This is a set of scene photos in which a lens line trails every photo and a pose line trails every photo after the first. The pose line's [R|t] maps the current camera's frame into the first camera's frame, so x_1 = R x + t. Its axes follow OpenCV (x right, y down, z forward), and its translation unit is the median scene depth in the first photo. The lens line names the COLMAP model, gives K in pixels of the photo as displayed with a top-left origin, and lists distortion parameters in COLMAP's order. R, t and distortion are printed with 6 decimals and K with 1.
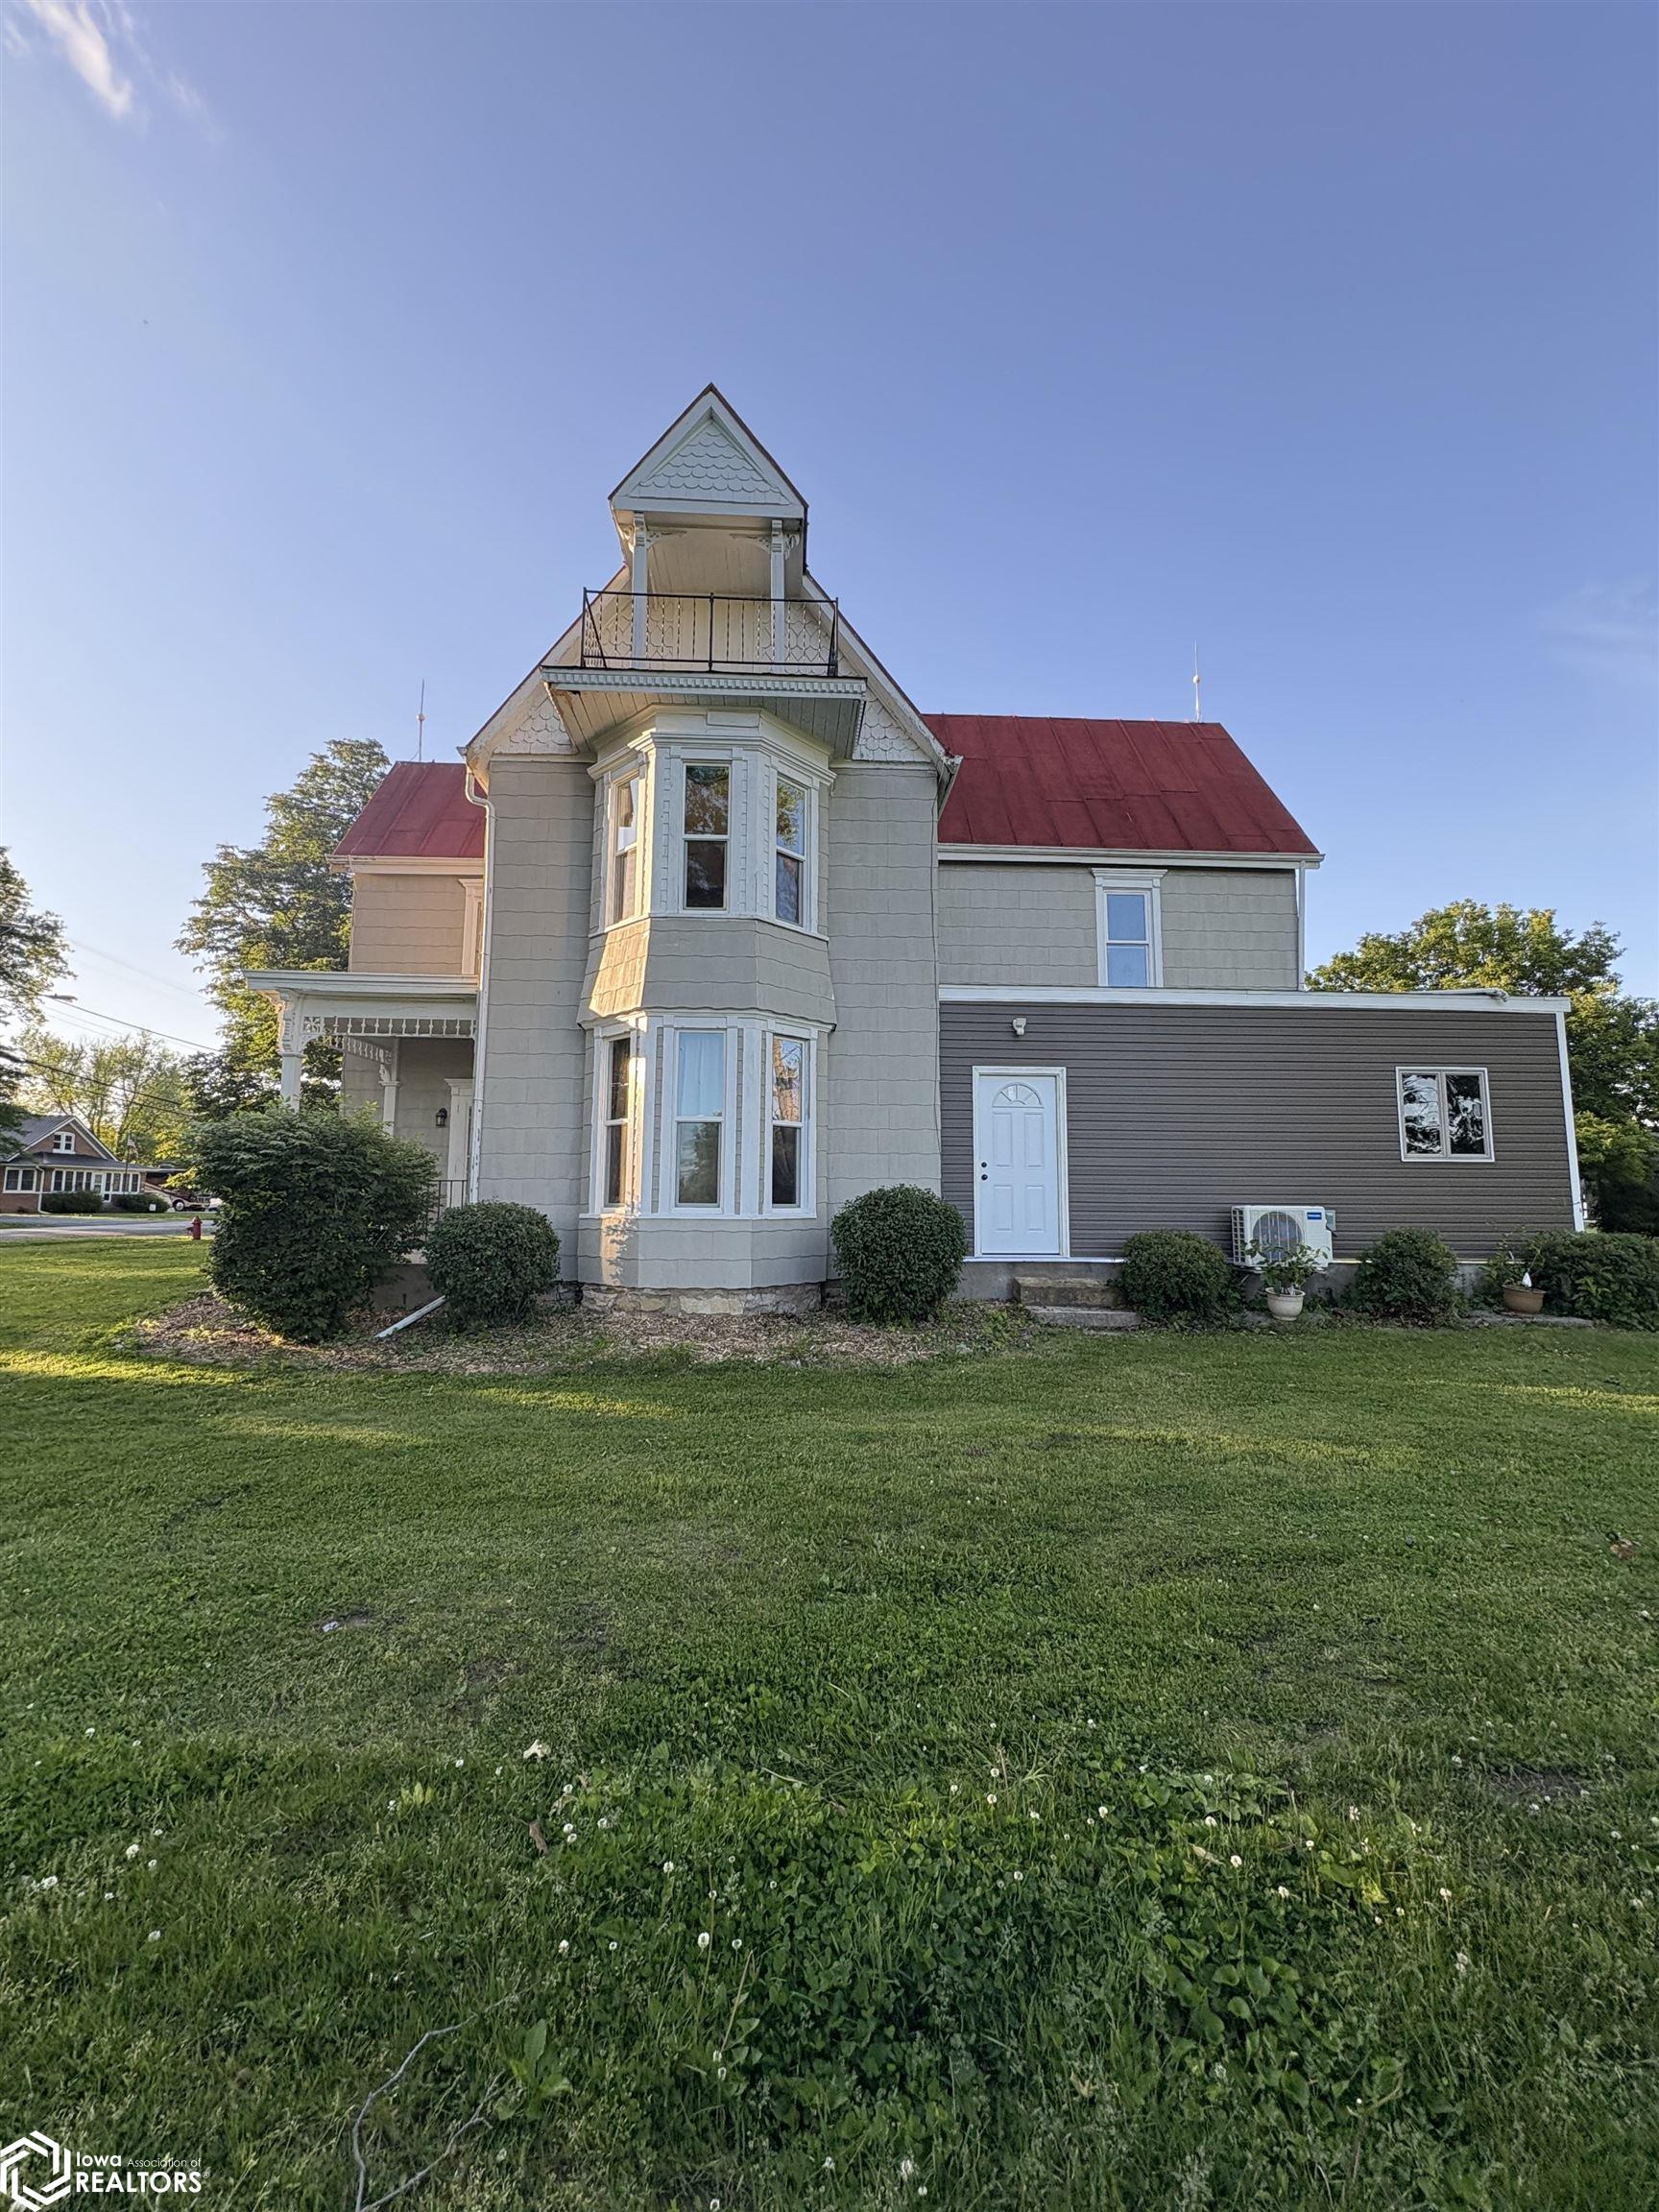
lens RADIAL K [[871.9, 0, 832.3], [0, 871.9, 1102.8], [0, 0, 1]] dist [0.000003, 0.000182]
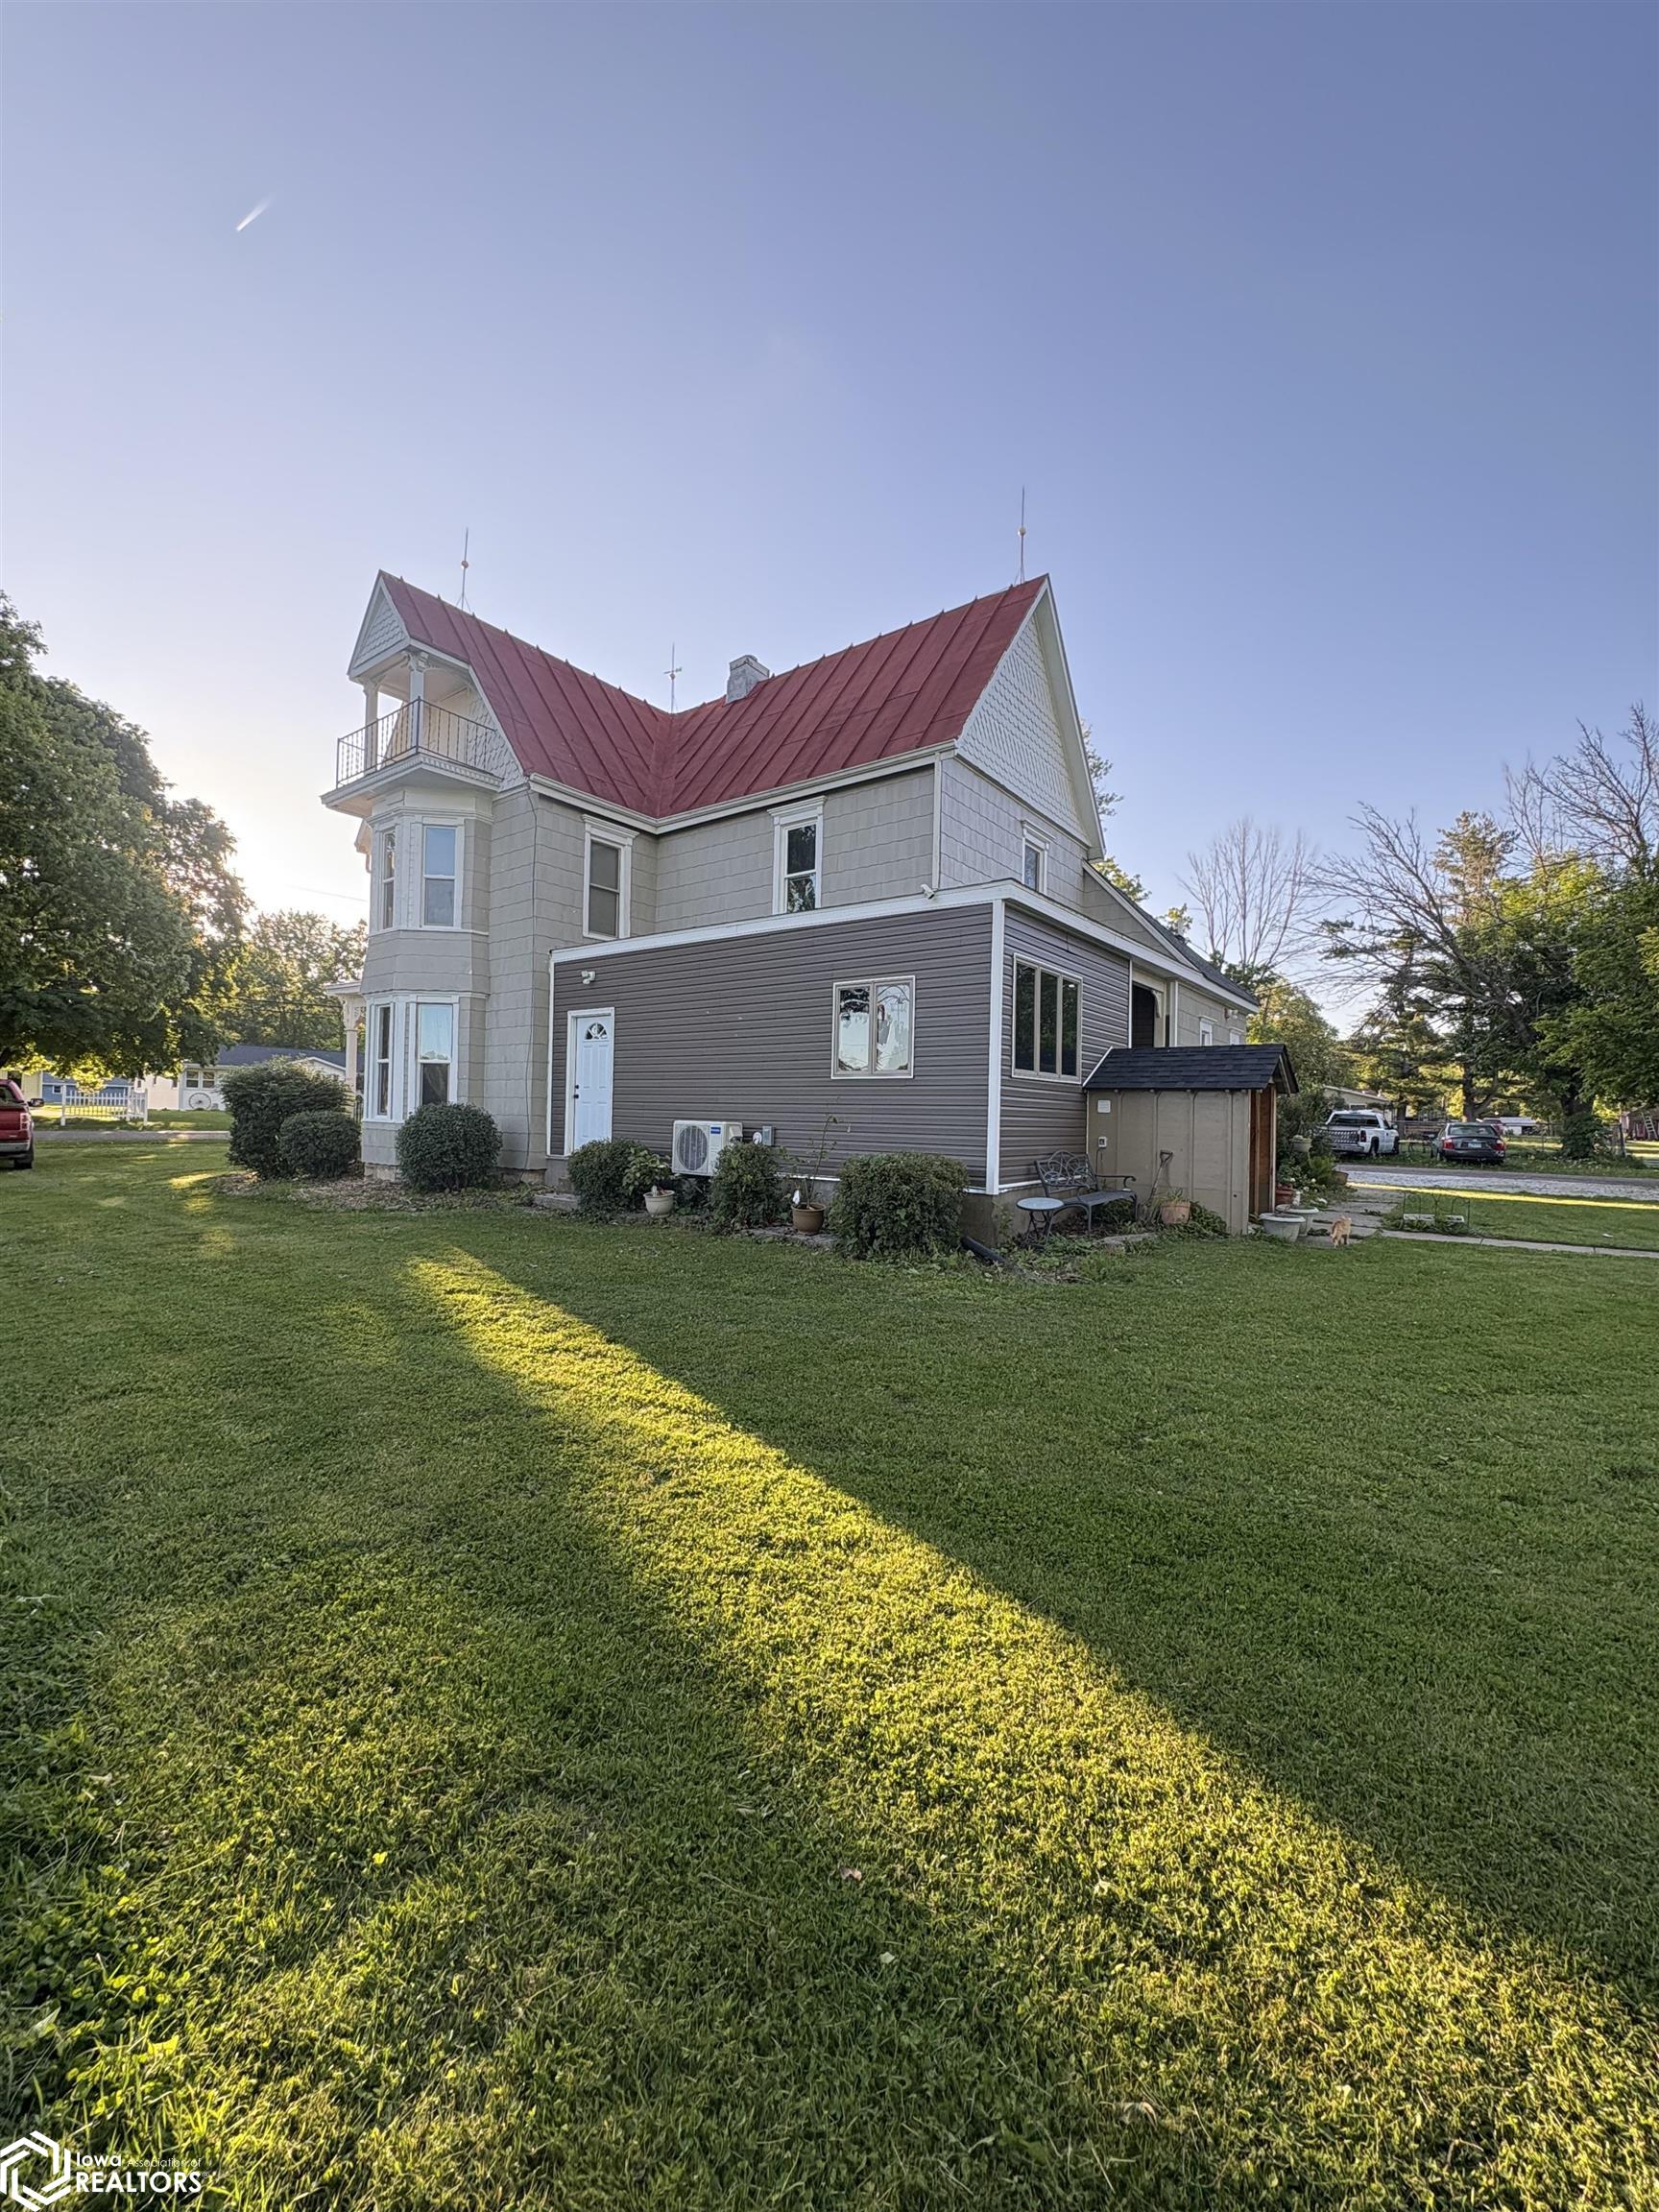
lens RADIAL K [[871.9, 0, 832.3], [0, 871.9, 1102.8], [0, 0, 1]] dist [0.000003, 0.000182]
pose [[0.767897, 0.002291, -0.640569, 1.362612], [0.054559, 0.996126, 0.068967, 0.027251], [0.638245, -0.087908, 0.764797, 0.252983]]
